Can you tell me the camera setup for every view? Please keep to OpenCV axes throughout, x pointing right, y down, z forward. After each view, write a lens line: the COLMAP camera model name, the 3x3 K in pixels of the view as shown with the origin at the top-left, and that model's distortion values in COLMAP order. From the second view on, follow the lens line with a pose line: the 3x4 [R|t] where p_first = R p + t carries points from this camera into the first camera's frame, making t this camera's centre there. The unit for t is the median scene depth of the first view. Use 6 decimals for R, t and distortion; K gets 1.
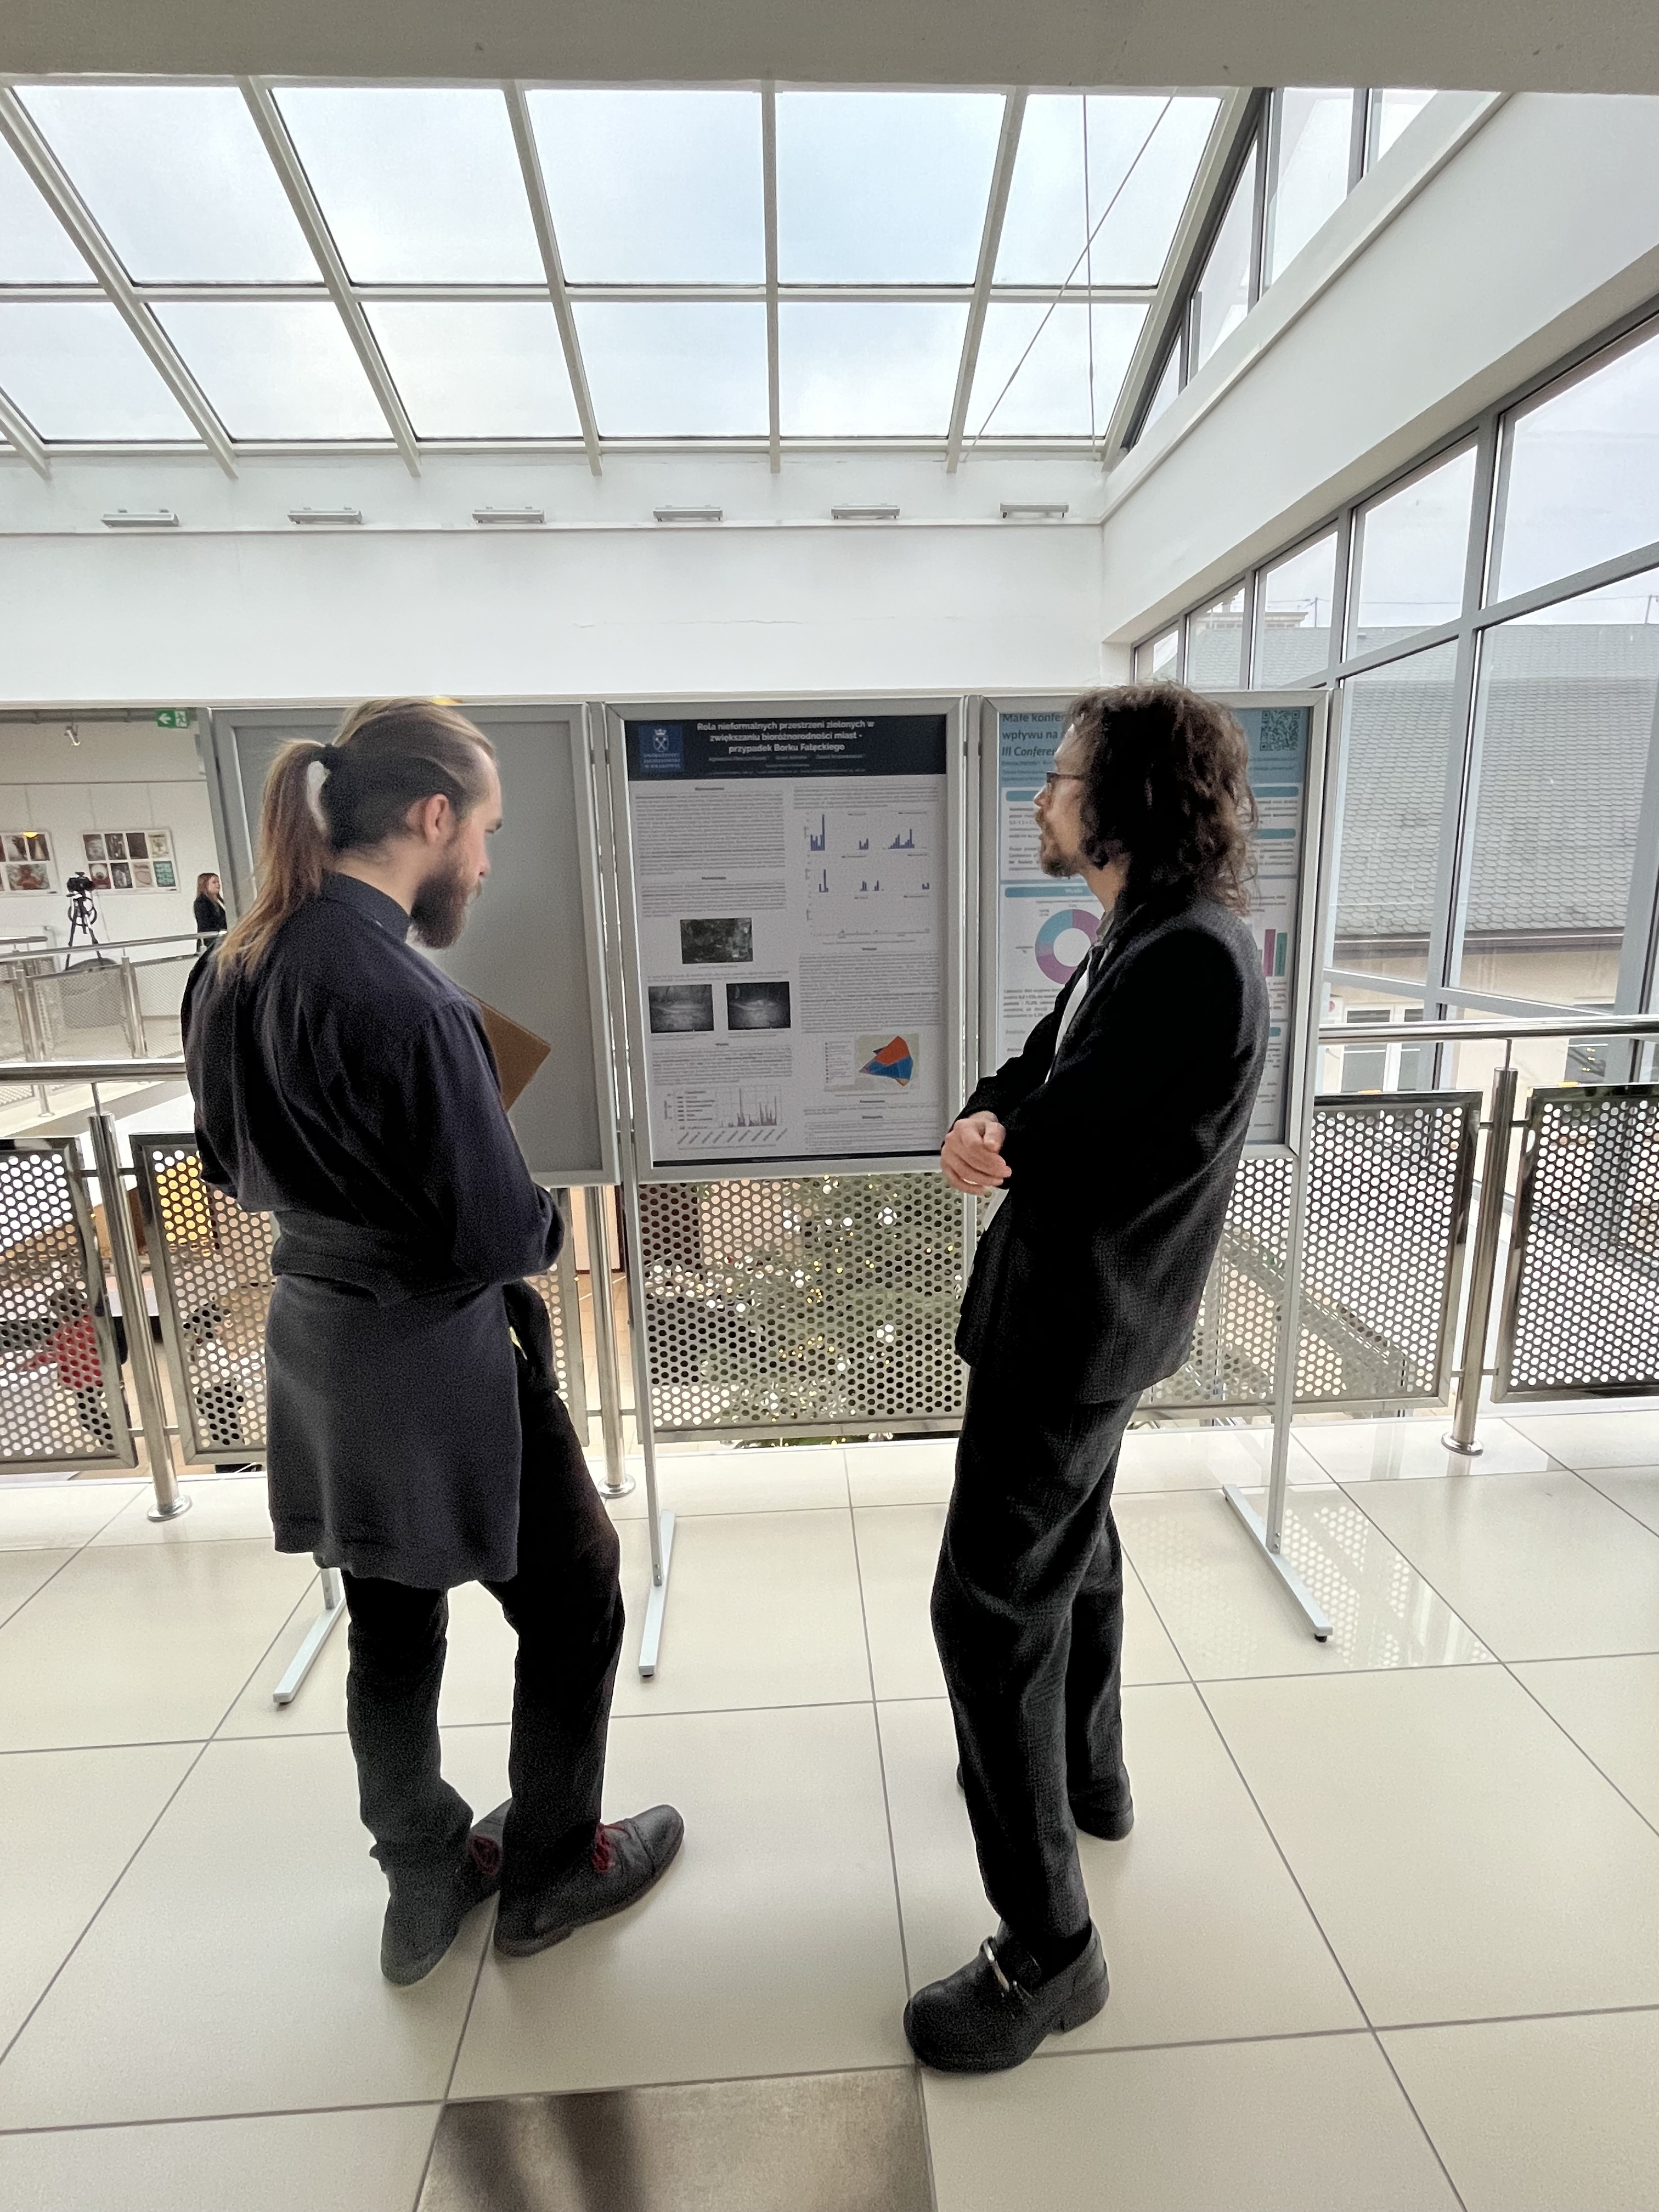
lens RADIAL K [[1036.3, 0, 829.5], [0, 1036.3, 1106.0], [0, 0, 1]] dist [-0.014893, -0.000160]
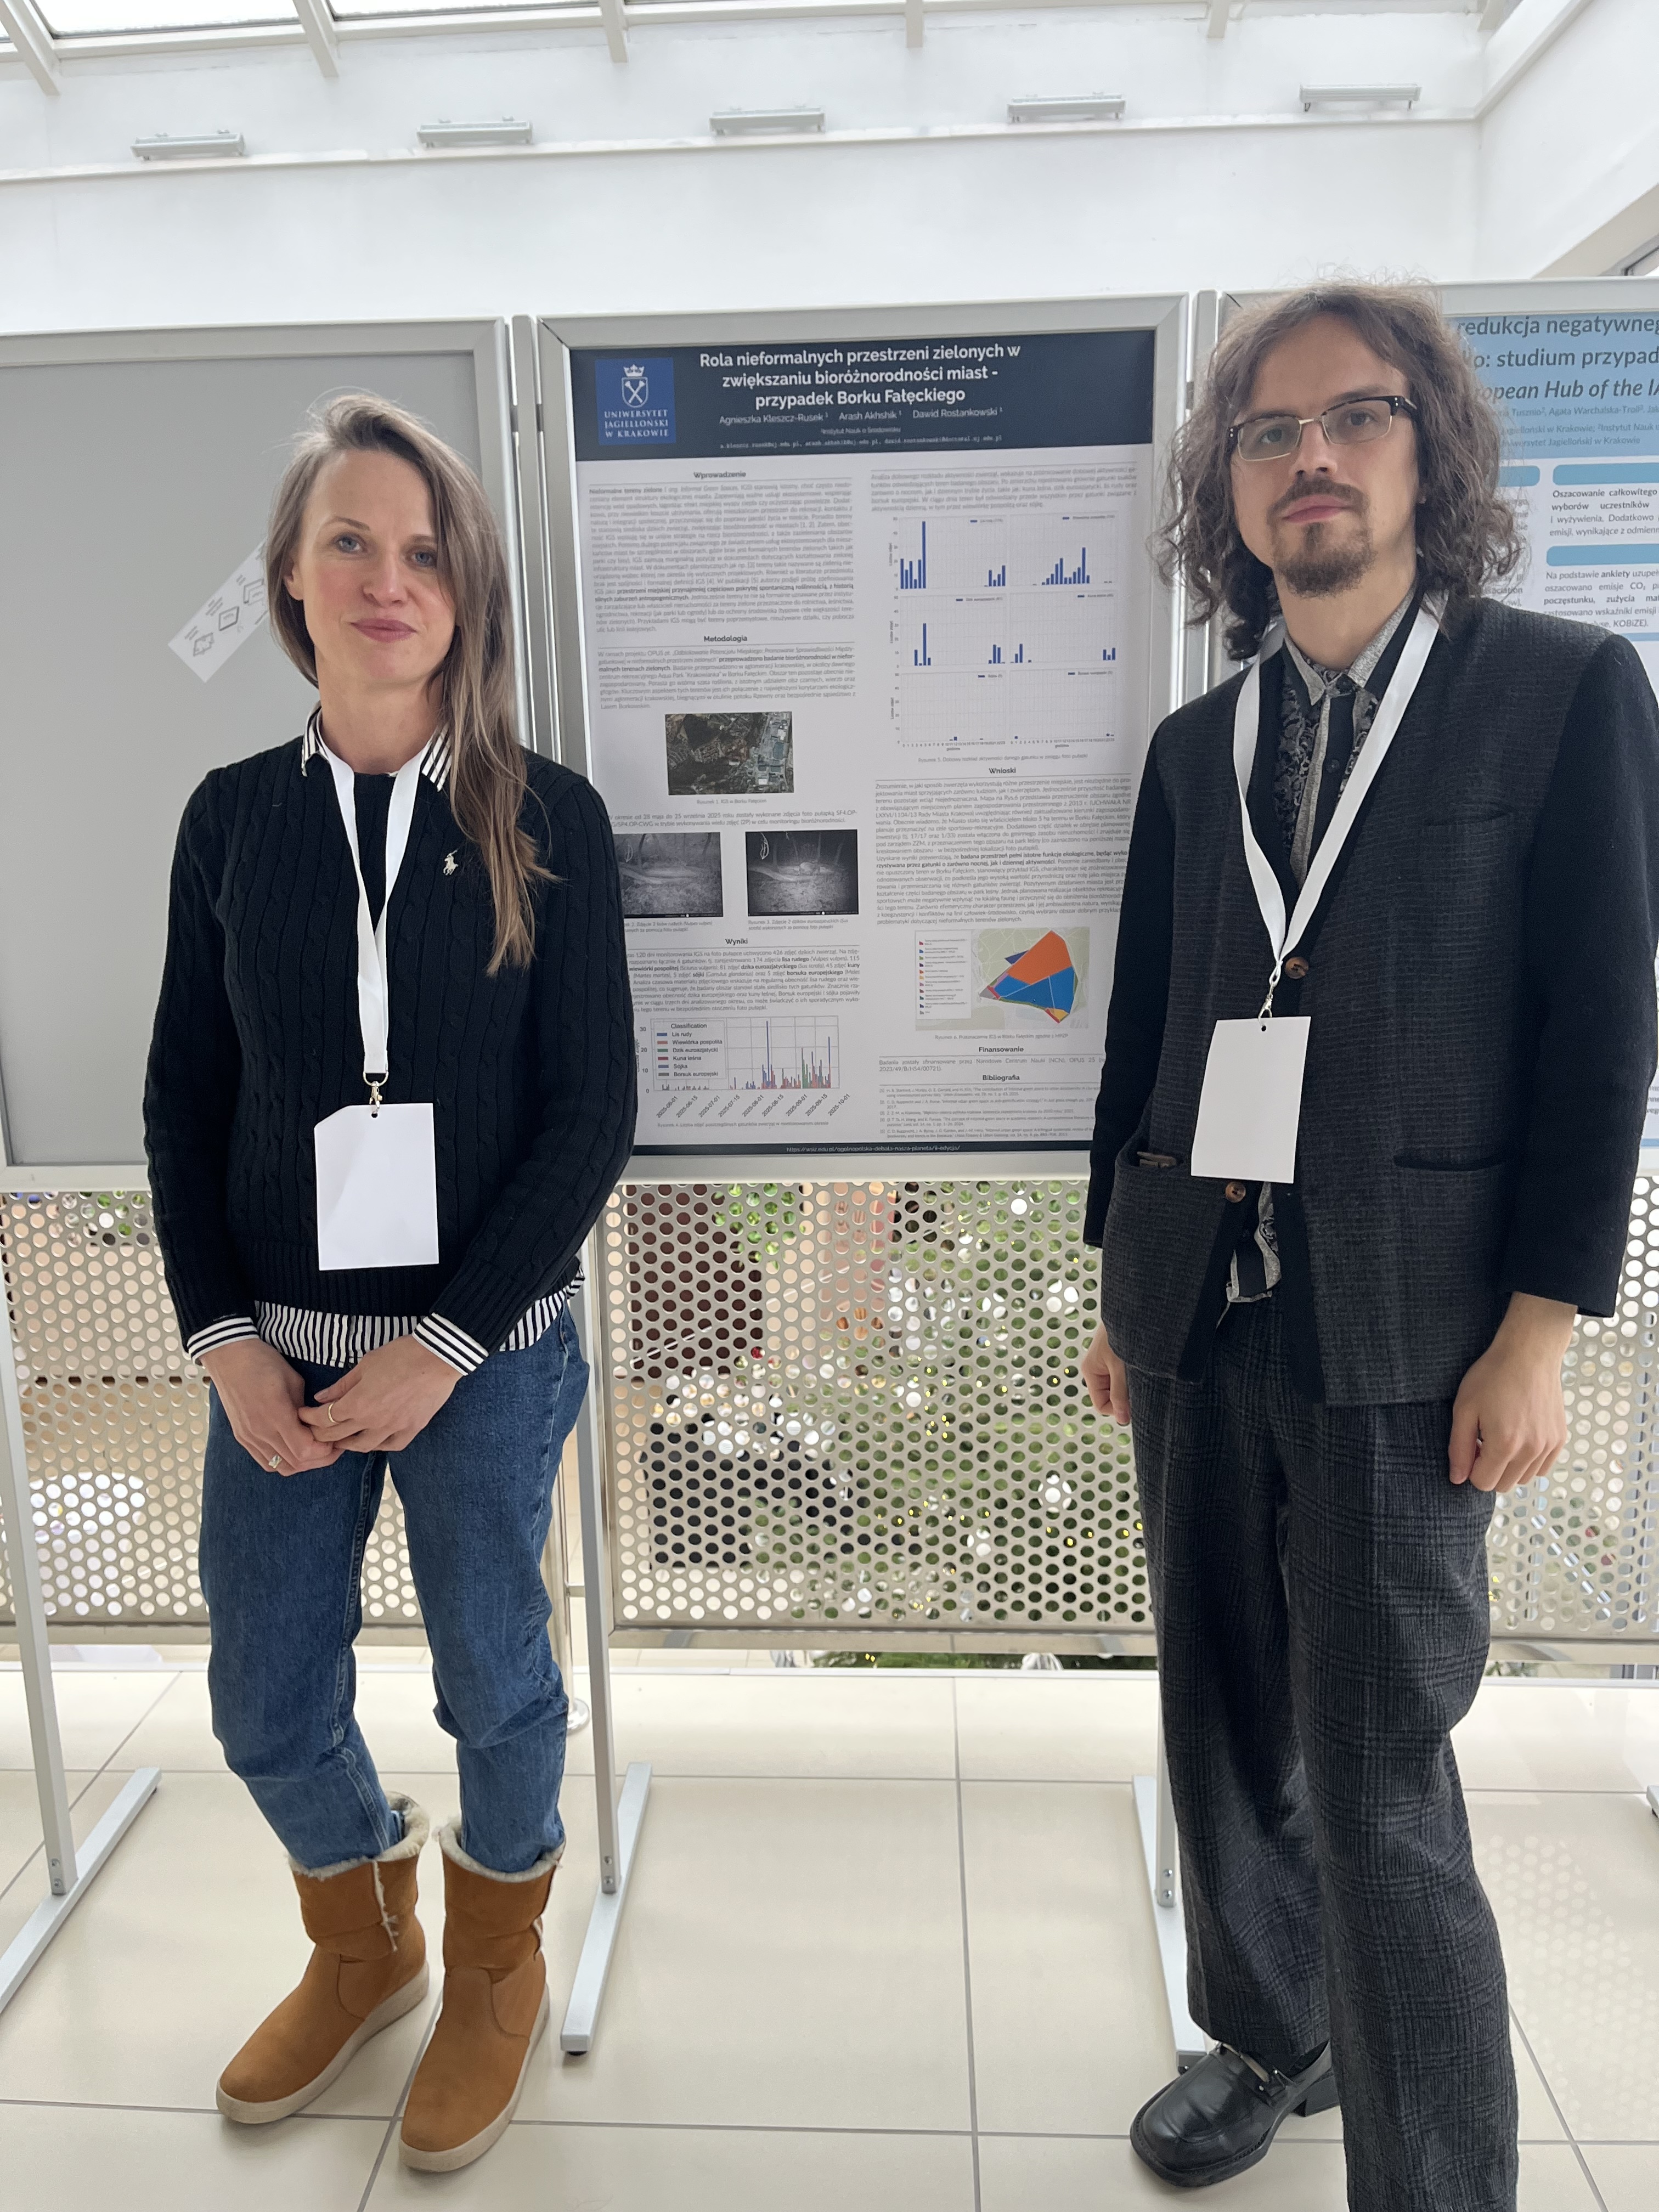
lens RADIAL K [[1670.1, 0, 823.1], [0, 1670.1, 1145.9], [0, 0, 1]] dist [0.053472, -0.096431]
pose [[0.994386, 0.027348, -0.102216, 0.039041], [-0.026657, 0.999612, 0.008121, 0.043007], [0.102398, -0.005351, 0.994729, 0.096489]]
